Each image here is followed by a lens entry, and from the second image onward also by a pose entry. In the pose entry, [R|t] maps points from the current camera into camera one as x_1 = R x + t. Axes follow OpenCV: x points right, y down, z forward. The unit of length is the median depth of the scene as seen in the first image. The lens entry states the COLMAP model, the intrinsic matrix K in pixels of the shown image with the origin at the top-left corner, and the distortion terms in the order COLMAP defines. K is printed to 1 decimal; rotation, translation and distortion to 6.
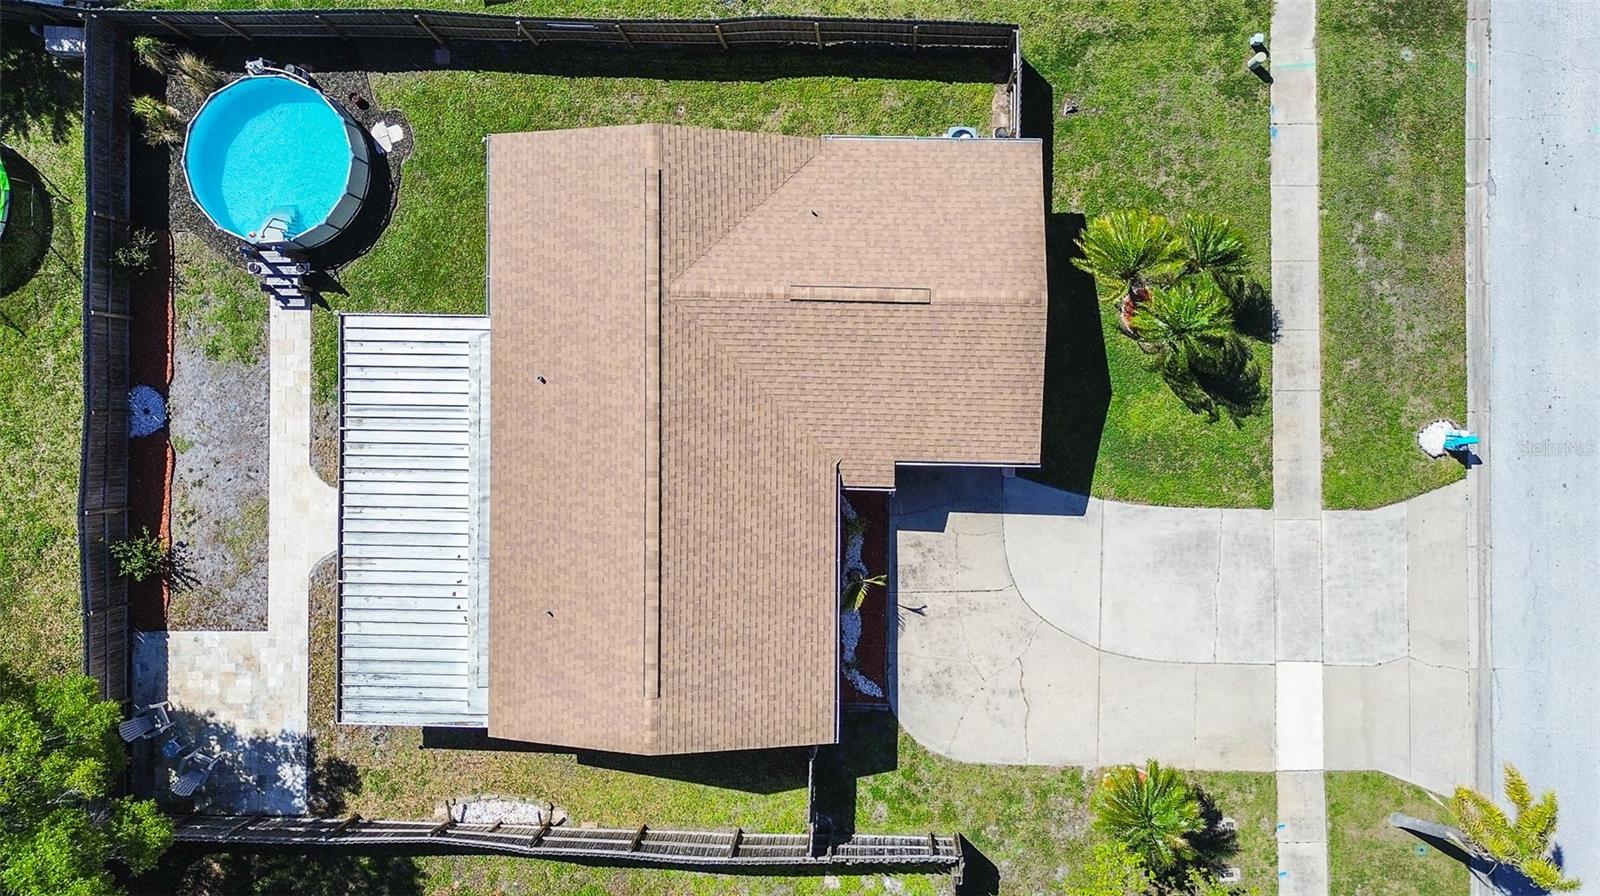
lens RADIAL K [[1137.0, 0, 800.0], [0, 1137.0, 448.0], [0, 0, 1]] dist [0.078863, -0.080114]
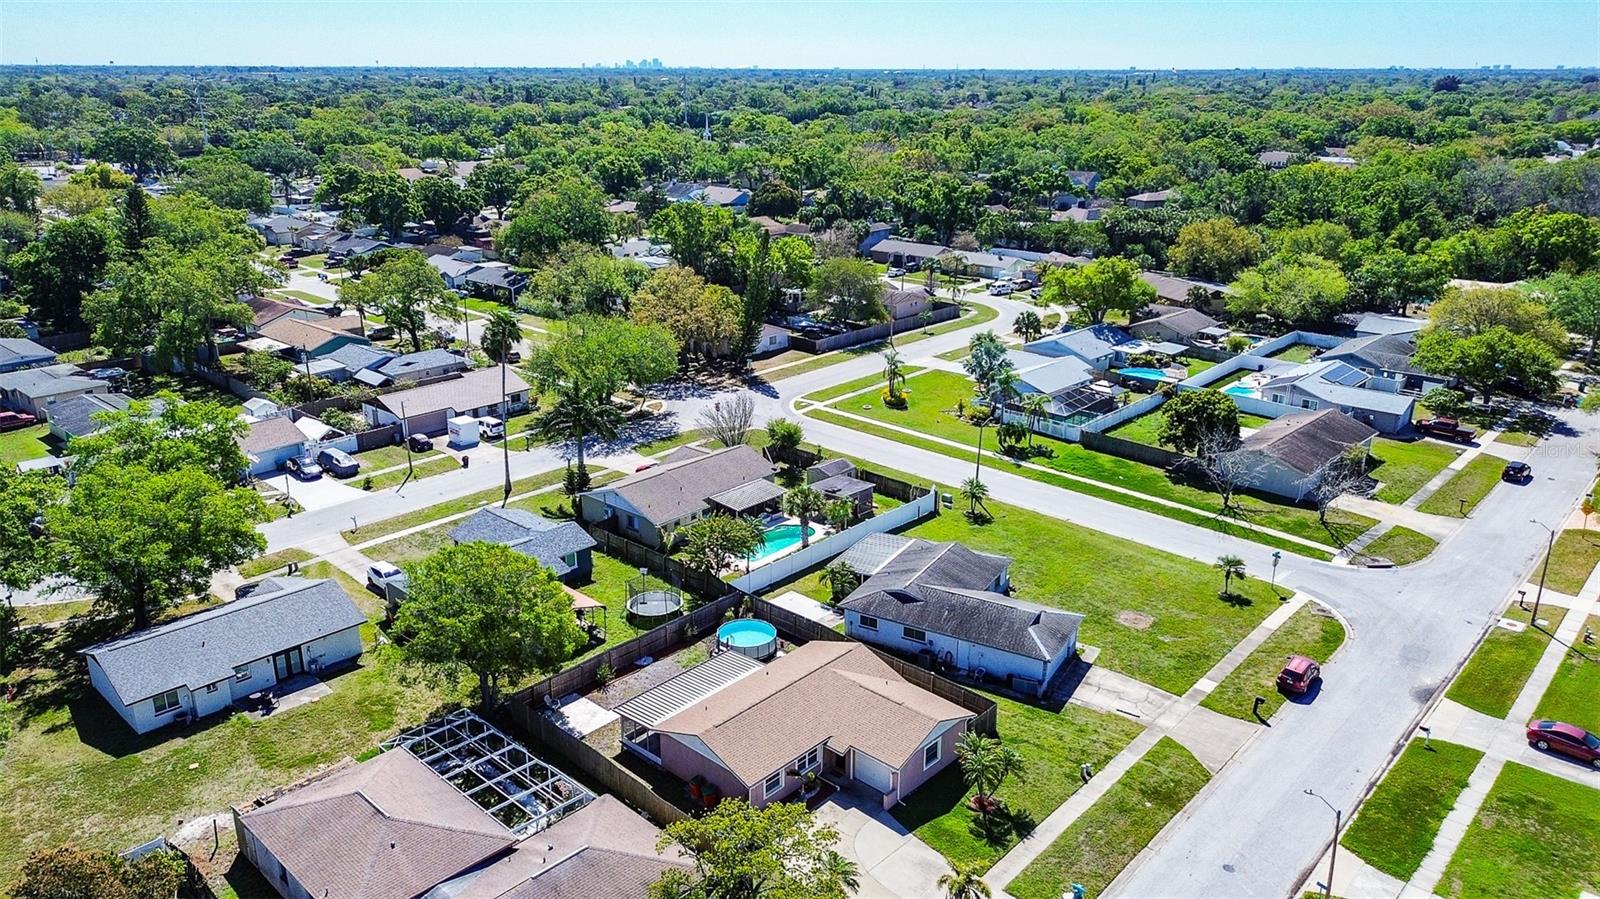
lens RADIAL K [[1137.0, 0, 800.0], [0, 1137.0, 449.5], [0, 0, 1]] dist [0.078863, -0.080114]
pose [[0.743798, 0.231355, -0.627088, 1.247583], [-0.668345, 0.244867, -0.702393, 1.465734], [-0.008949, 0.941549, 0.336756, -0.353200]]
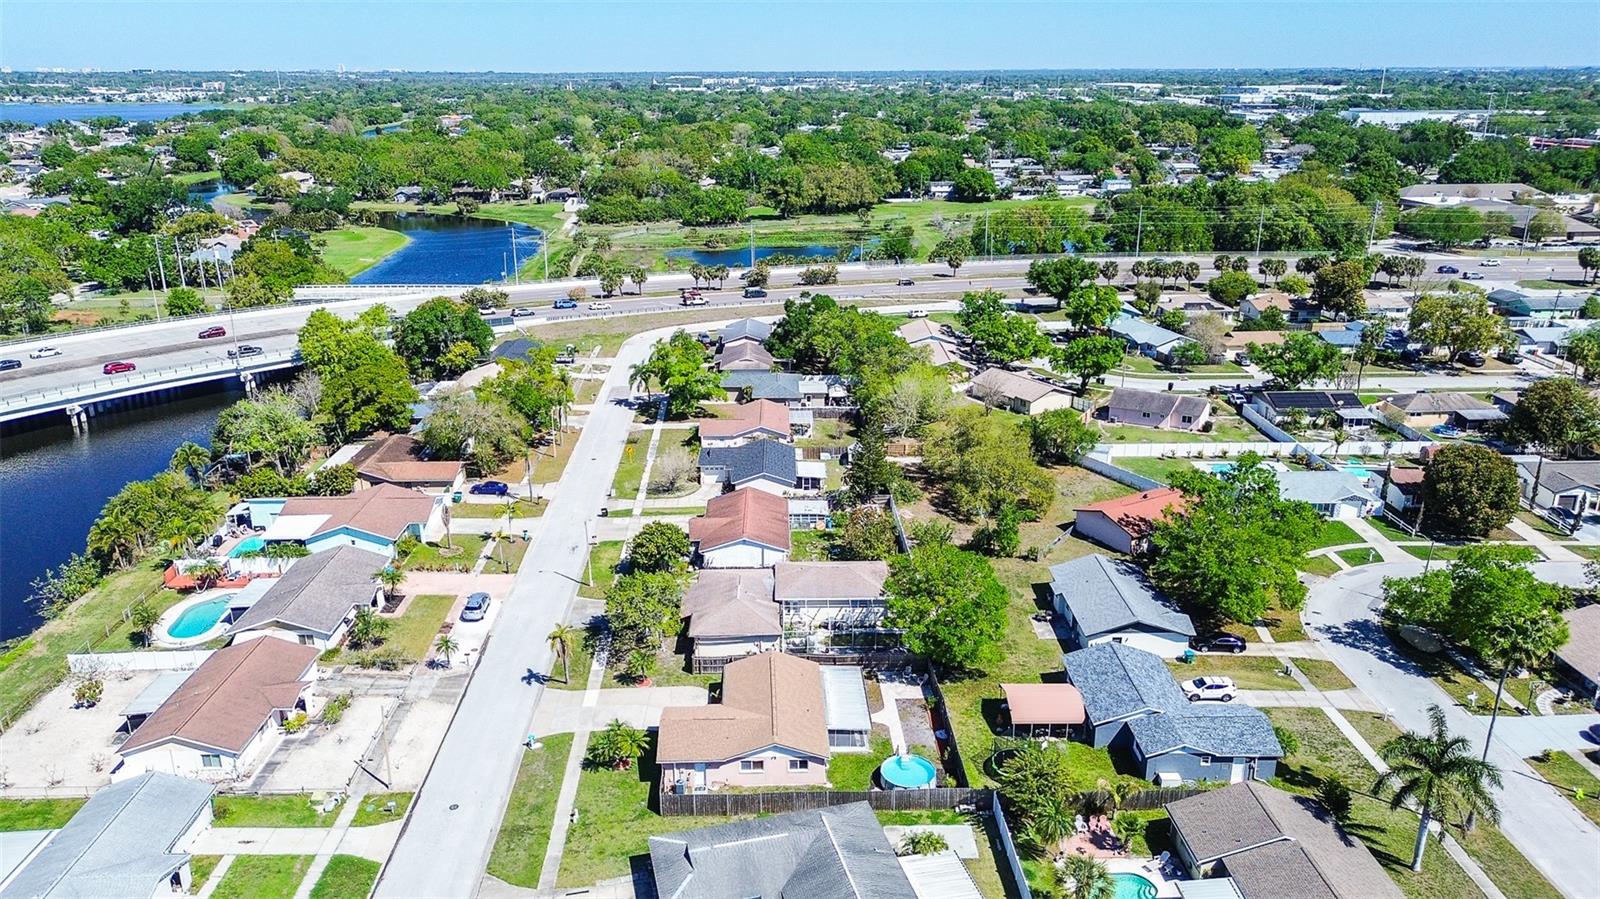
lens RADIAL K [[1137.0, 0, 800.0], [0, 1137.0, 449.5], [0, 0, 1]] dist [0.078863, -0.080114]
pose [[-0.998860, 0.032651, -0.034815, -0.088310], [-0.043155, -0.306192, 0.950991, -2.787975], [0.020391, 0.951410, 0.307252, -0.728383]]
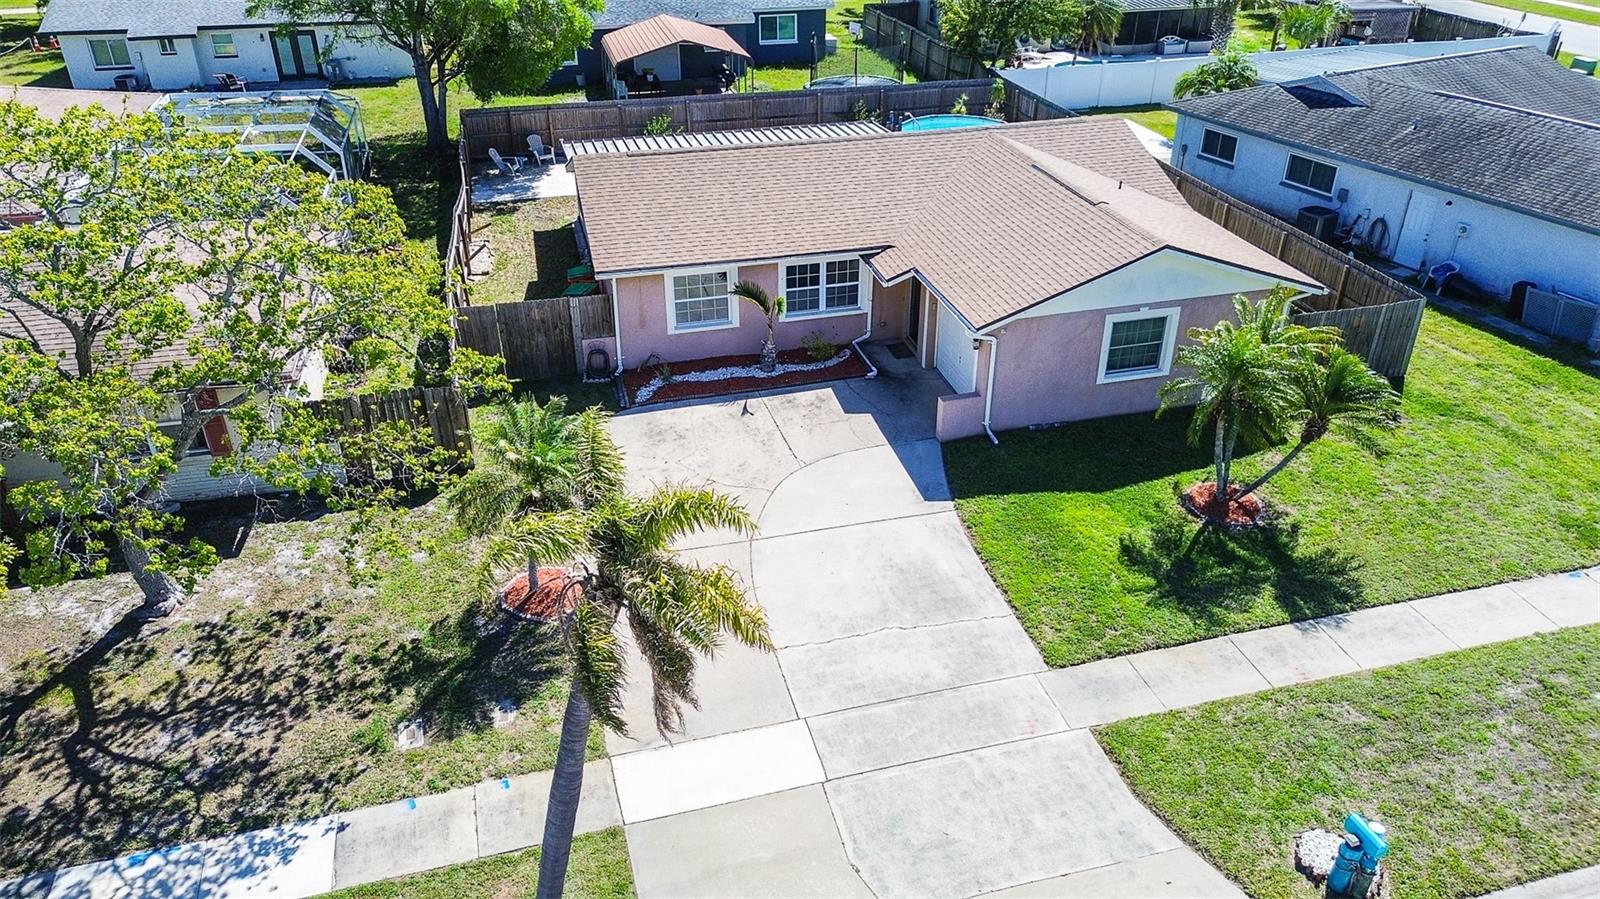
lens RADIAL K [[1137.0, 0, 800.0], [0, 1137.0, 449.5], [0, 0, 1]] dist [0.078863, -0.080114]
pose [[0.267701, 0.492060, -0.828380, 0.810026], [-0.963468, 0.143906, -0.225875, 0.294416], [0.008065, 0.858585, 0.512608, 0.599256]]
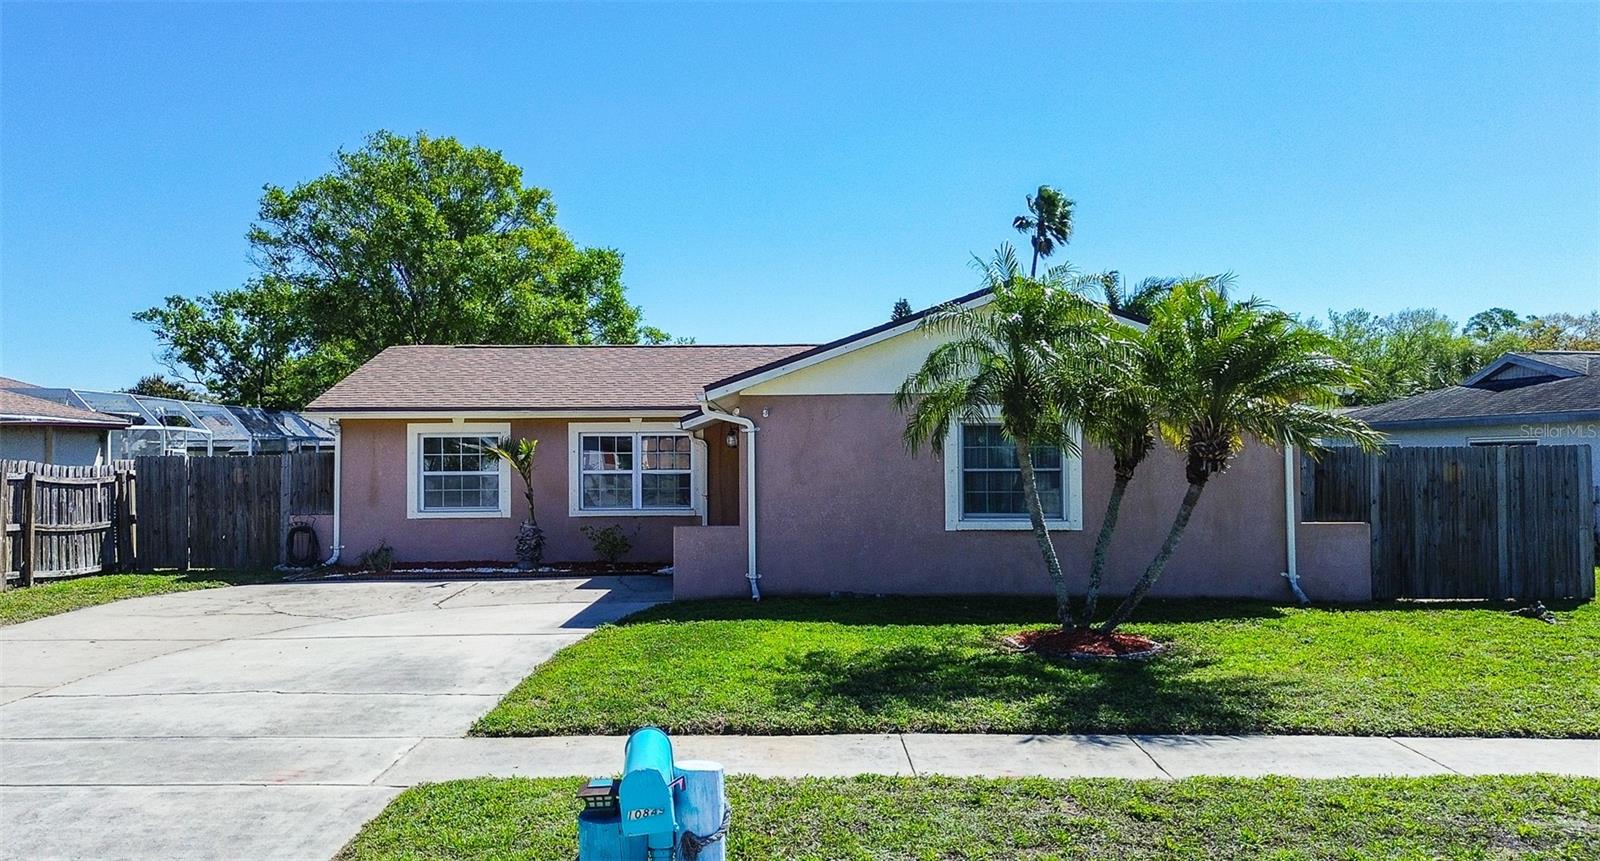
lens RADIAL K [[1278.4, 0, 764.0], [0, 1278.4, 432.5], [0, 0, 1]] dist [0.042380, -0.009928]
pose [[-0.018491, -0.004638, -0.999818, 0.714448], [-0.999598, 0.021599, 0.018386, -0.024950], [0.021509, 0.999756, -0.005036, 0.929248]]
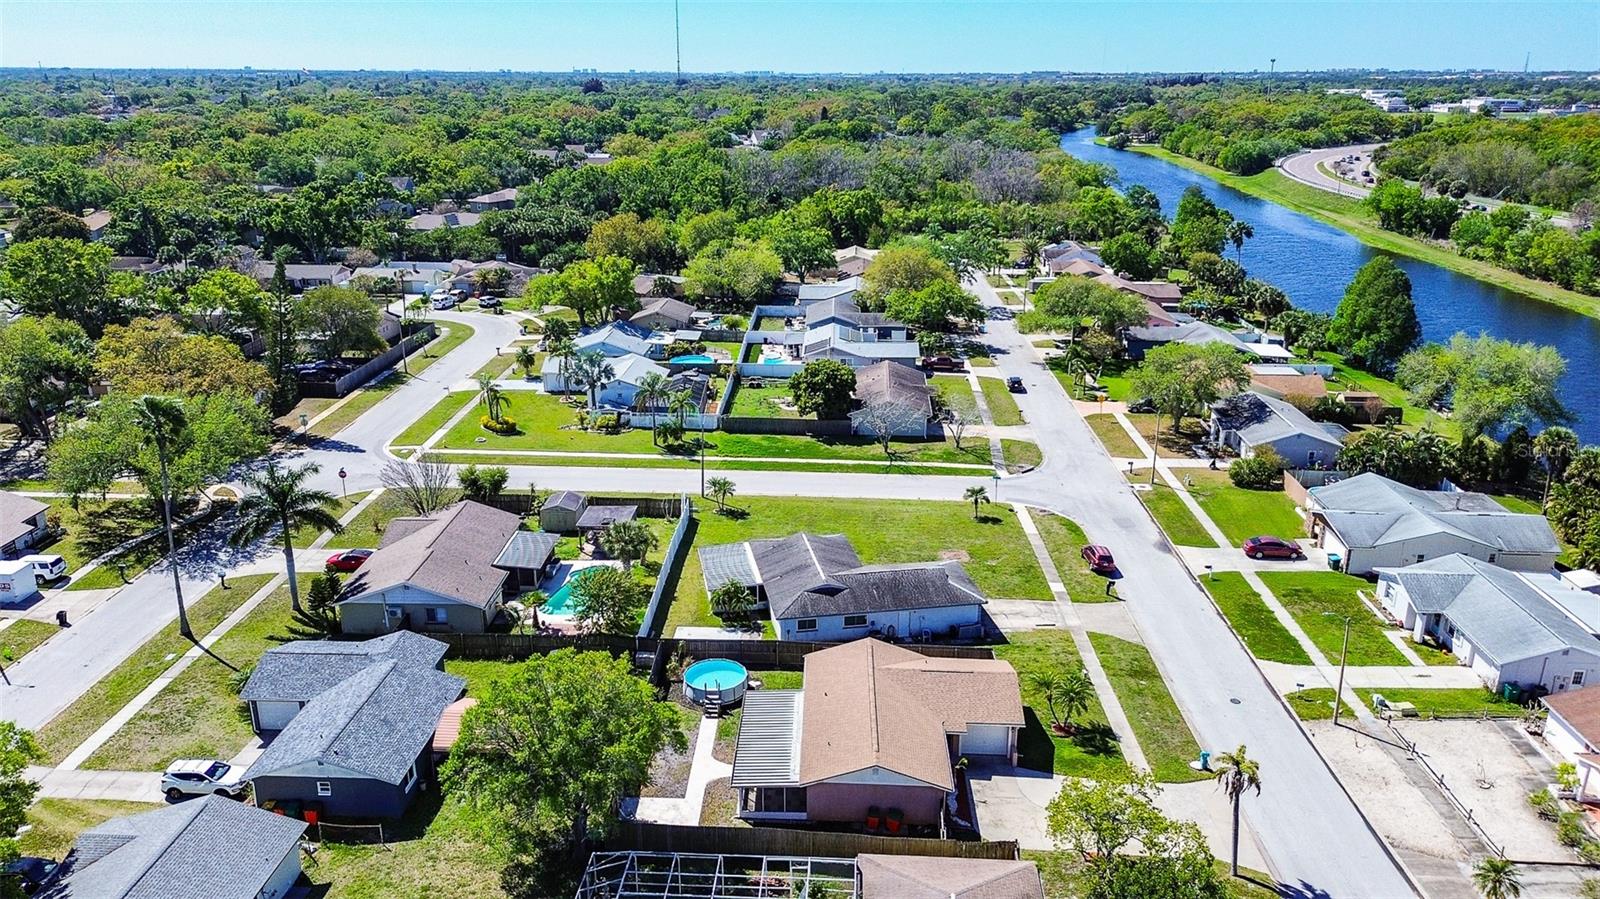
lens RADIAL K [[1137.0, 0, 800.0], [0, 1137.0, 449.5], [0, 0, 1]] dist [0.078863, -0.080114]
pose [[0.999357, 0.028132, -0.022245, -0.214512], [-0.030193, 0.325204, -0.945162, 1.991597], [-0.019355, 0.945225, 0.325844, -0.335860]]
